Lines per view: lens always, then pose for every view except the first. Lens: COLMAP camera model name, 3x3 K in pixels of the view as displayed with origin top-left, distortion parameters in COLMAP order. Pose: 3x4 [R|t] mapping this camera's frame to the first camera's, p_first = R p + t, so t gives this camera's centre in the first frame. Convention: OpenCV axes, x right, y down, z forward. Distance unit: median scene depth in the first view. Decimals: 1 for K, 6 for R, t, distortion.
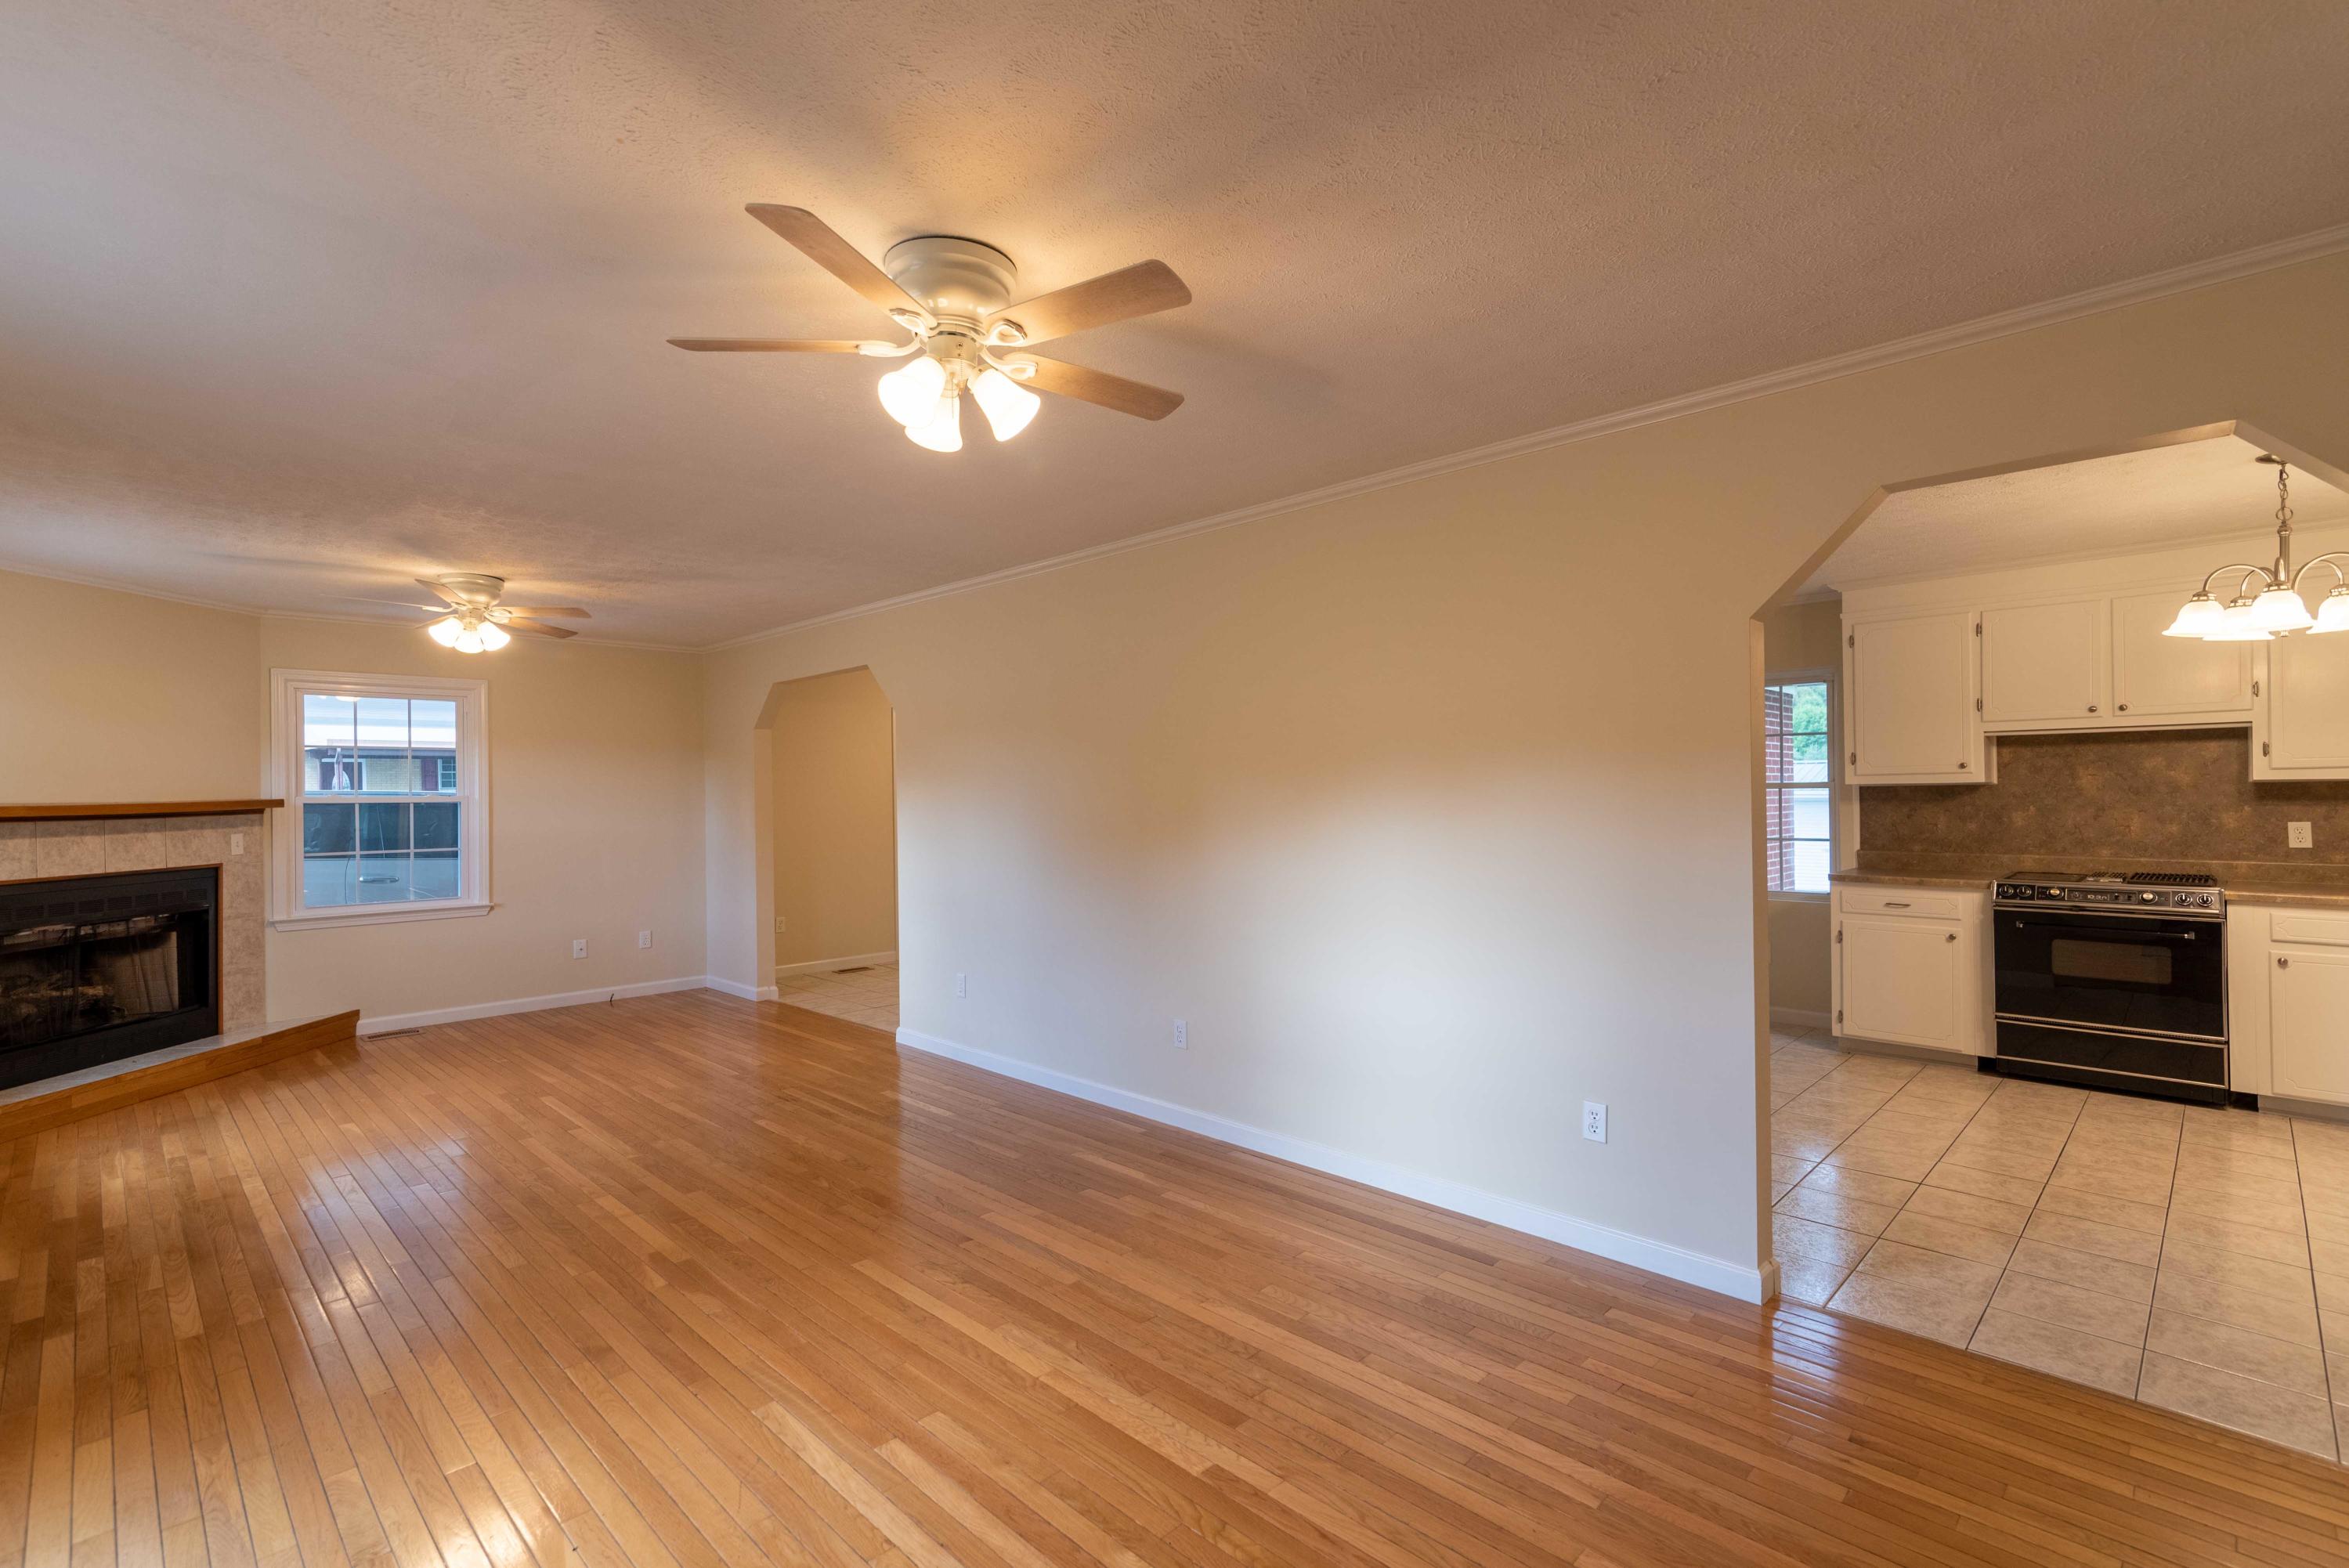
lens RADIAL K [[1063.7, 0, 1179.5], [0, 1063.7, 792.1], [0, 0, 1]] dist [0.018837, -0.003171]
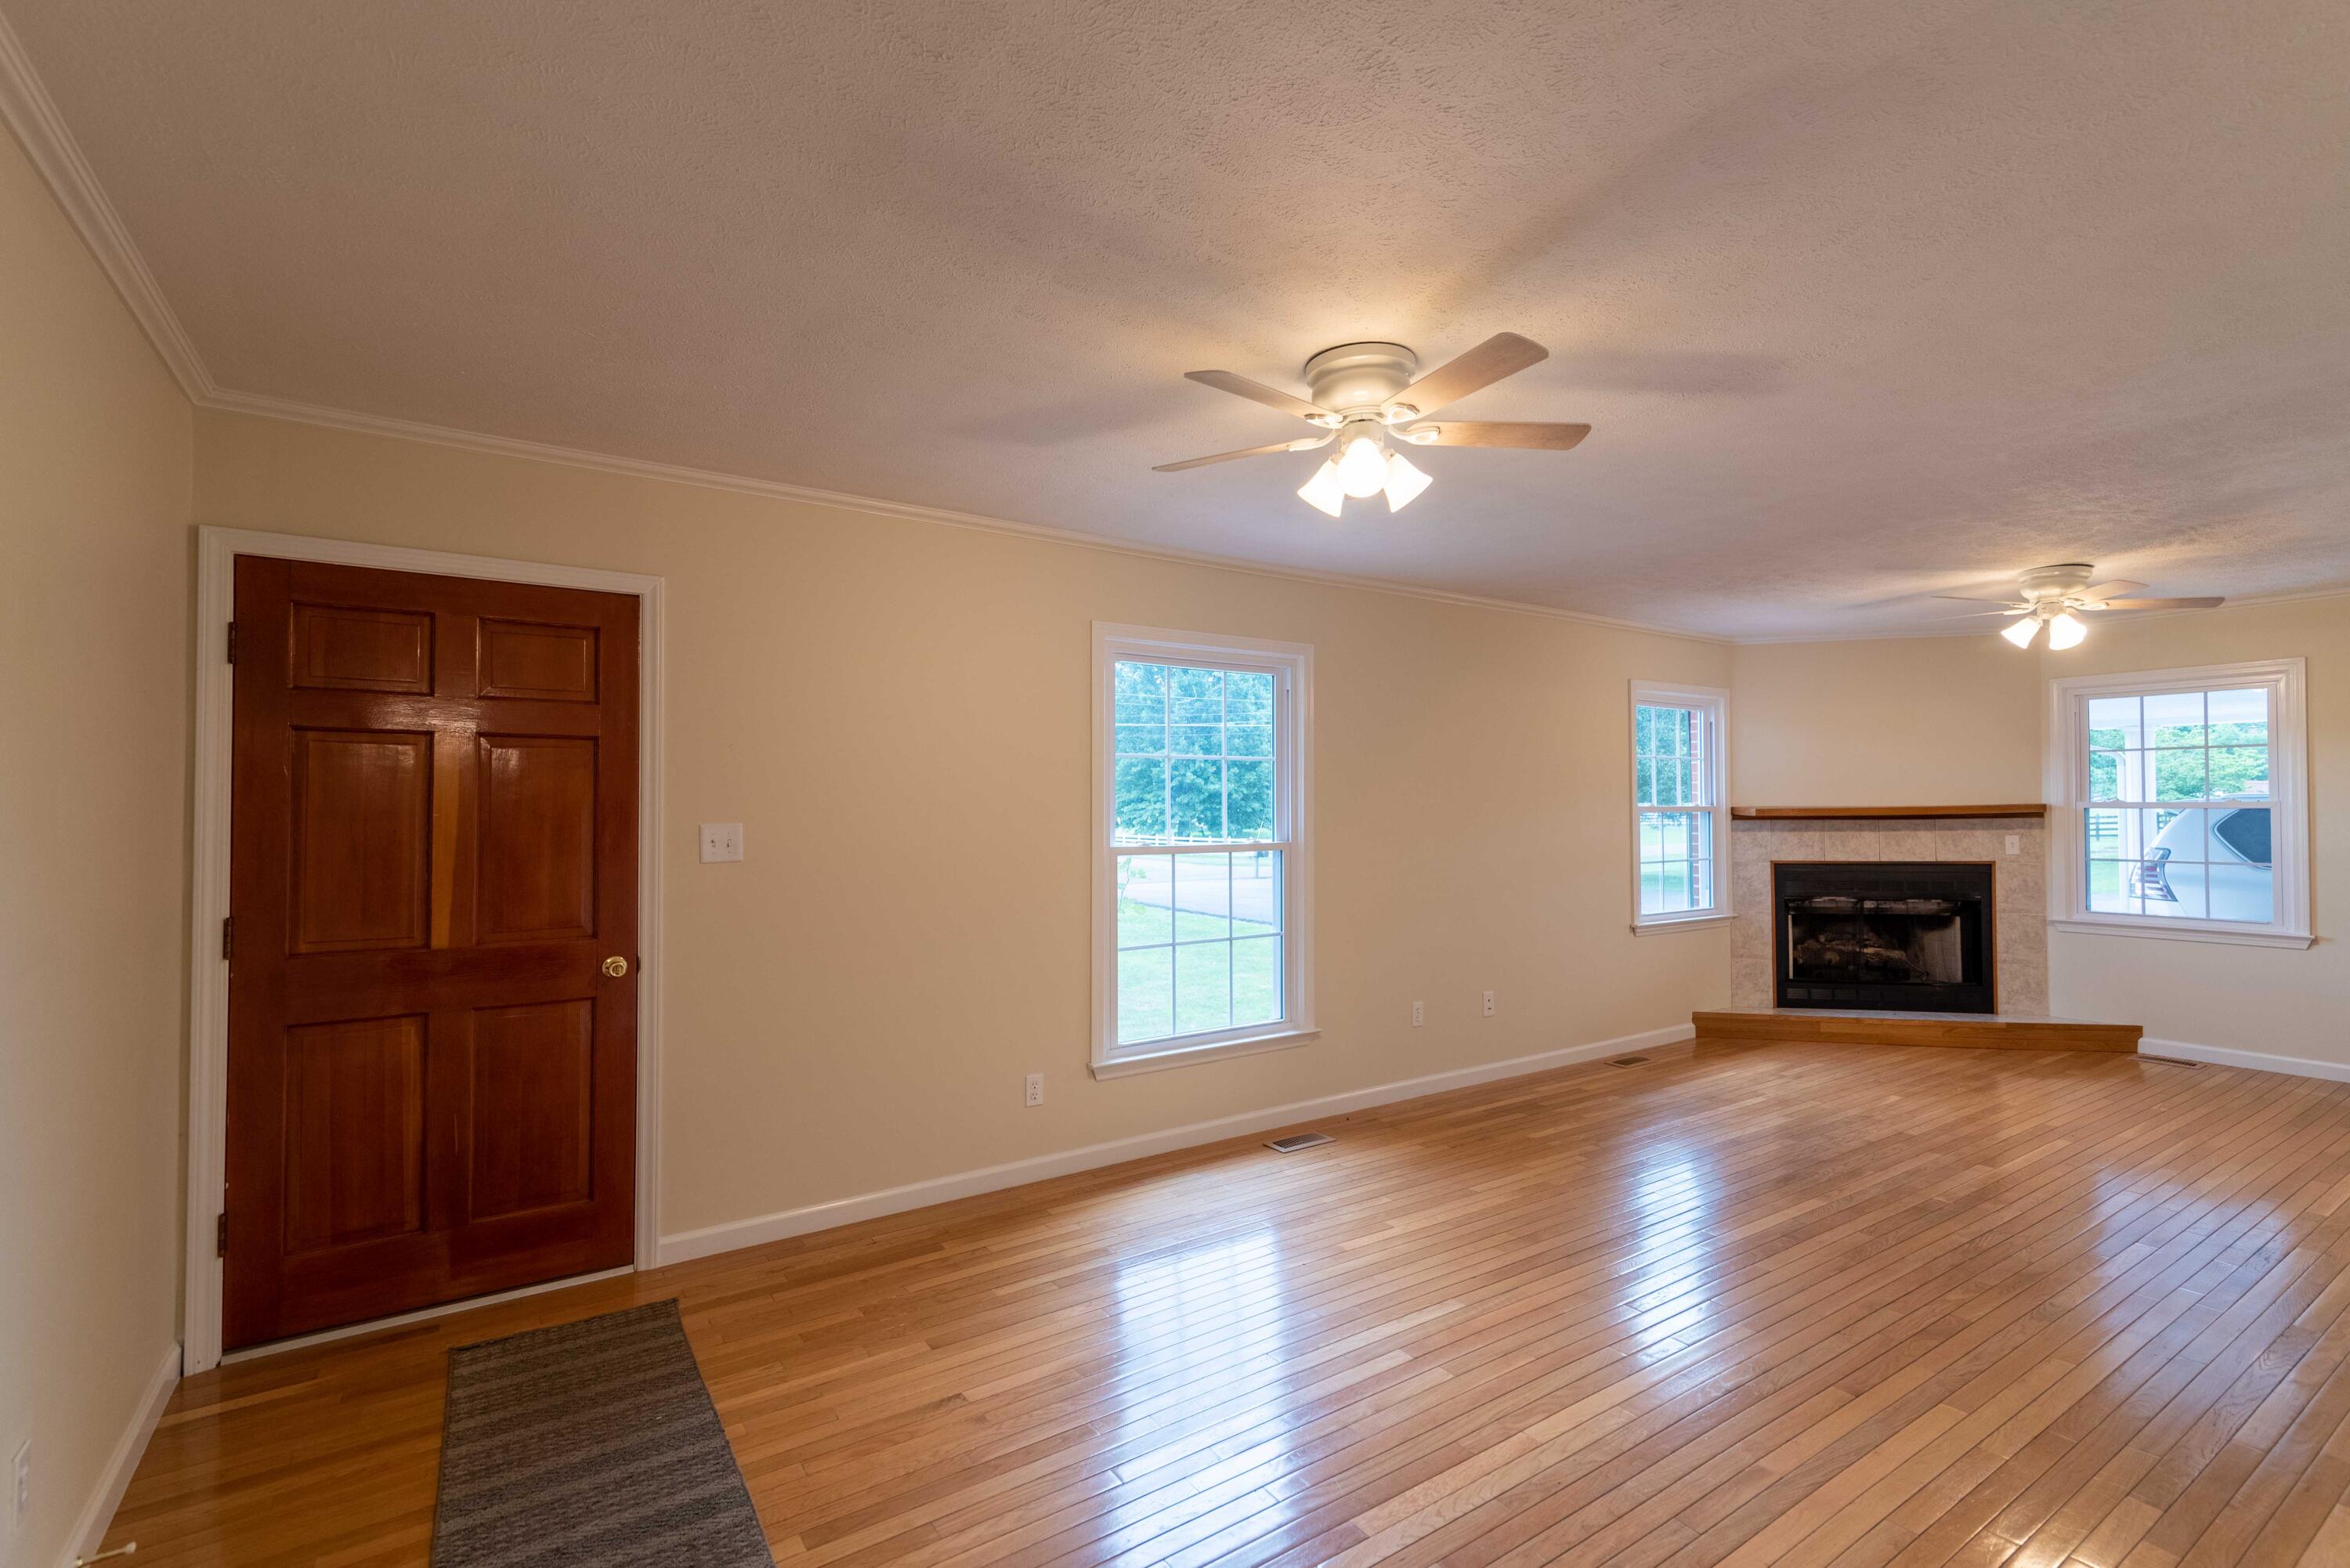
lens RADIAL K [[1064.1, 0, 1180.1], [0, 1064.1, 790.4], [0, 0, 1]] dist [0.018837, -0.003171]
pose [[-0.195450, -0.006460, -0.980692, 0.412351], [0.006009, 0.999952, -0.007784, -0.004279], [0.980695, -0.007415, -0.195402, 0.432886]]
